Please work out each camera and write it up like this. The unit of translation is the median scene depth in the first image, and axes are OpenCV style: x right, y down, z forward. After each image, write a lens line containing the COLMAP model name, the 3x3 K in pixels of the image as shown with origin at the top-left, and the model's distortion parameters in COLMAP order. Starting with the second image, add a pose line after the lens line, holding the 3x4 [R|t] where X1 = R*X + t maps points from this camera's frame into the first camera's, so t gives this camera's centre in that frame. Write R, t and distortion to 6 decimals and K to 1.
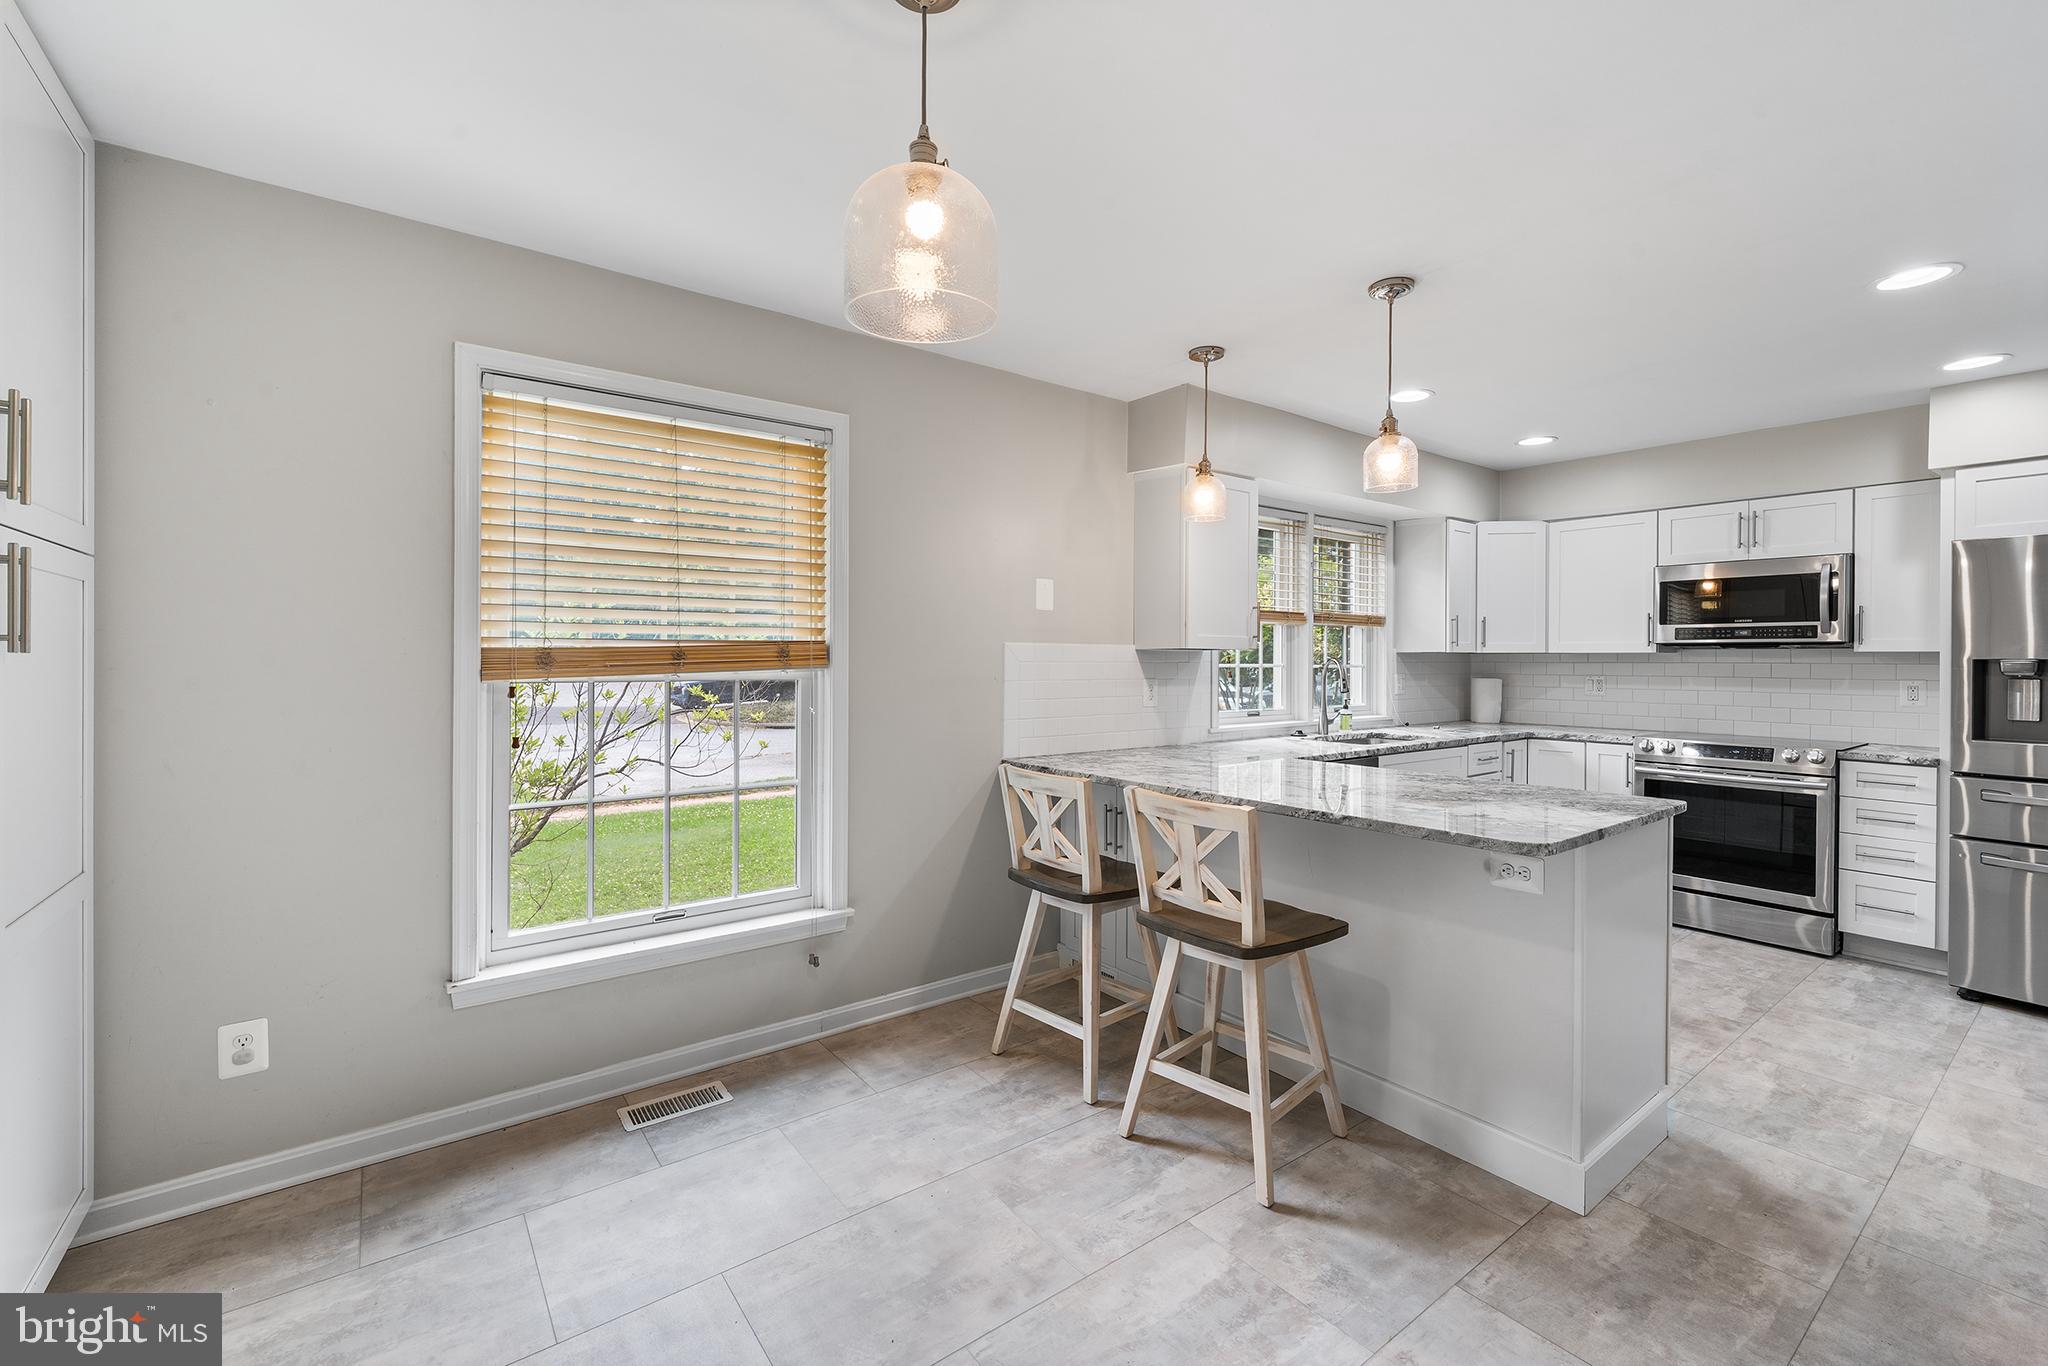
lens RADIAL K [[847.7, 0, 1029.1], [0, 847.7, 678.4], [0, 0, 1]] dist [0.000606, -0.000361]
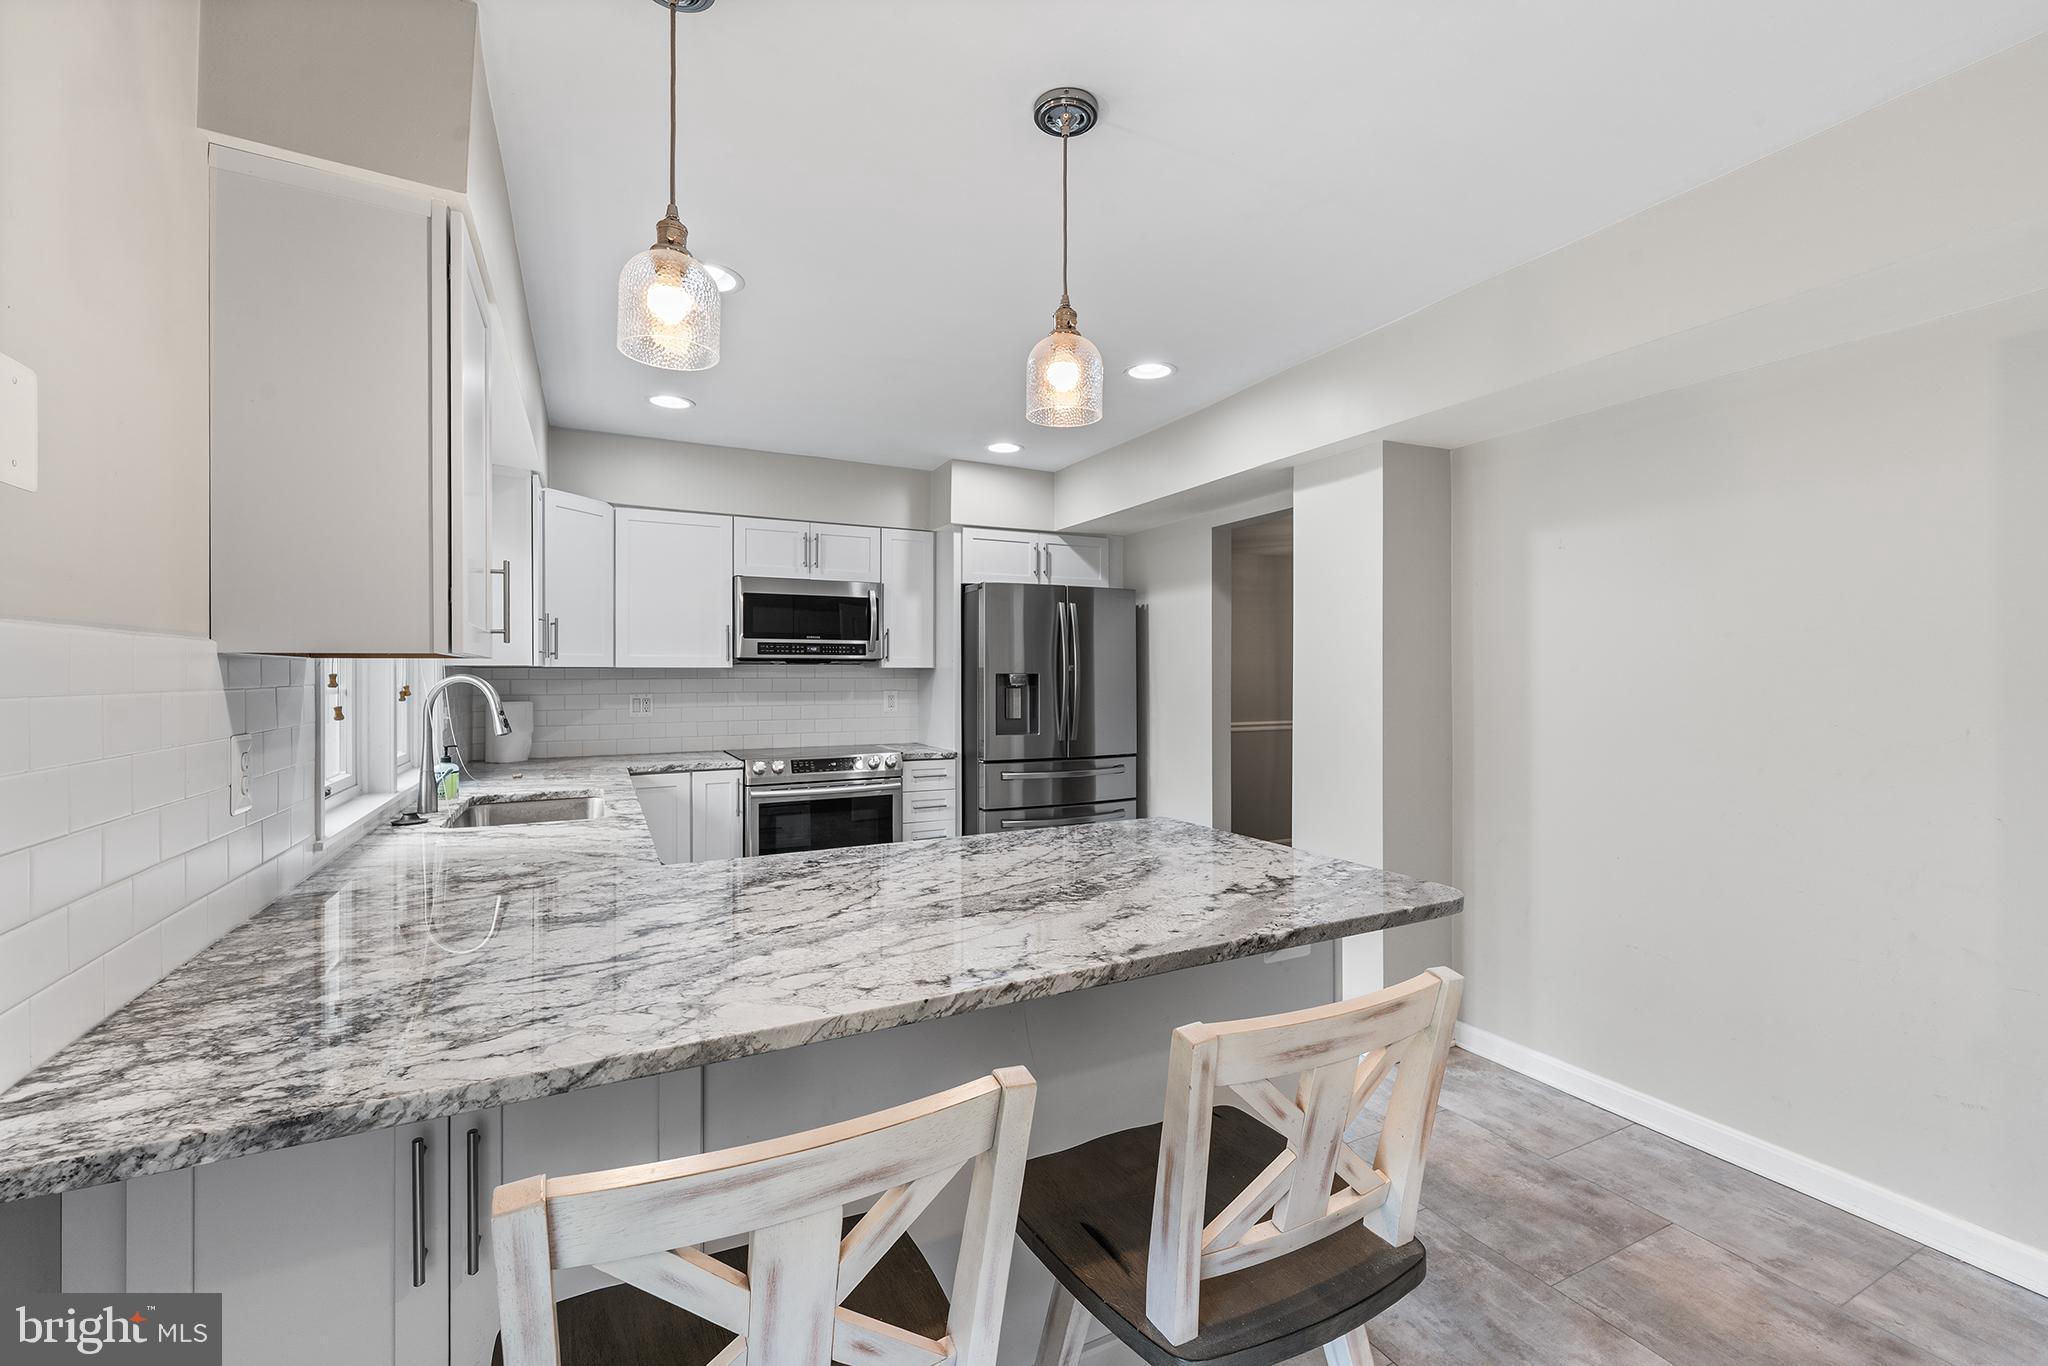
lens RADIAL K [[847.7, 0, 1029.1], [0, 847.7, 678.4], [0, 0, 1]] dist [0.000606, -0.000361]
pose [[0.178583, -0.007333, 0.983898, -0.161571], [0.025170, 0.999679, 0.002883, -0.016801], [-0.983603, 0.024250, 0.178710, 0.672099]]
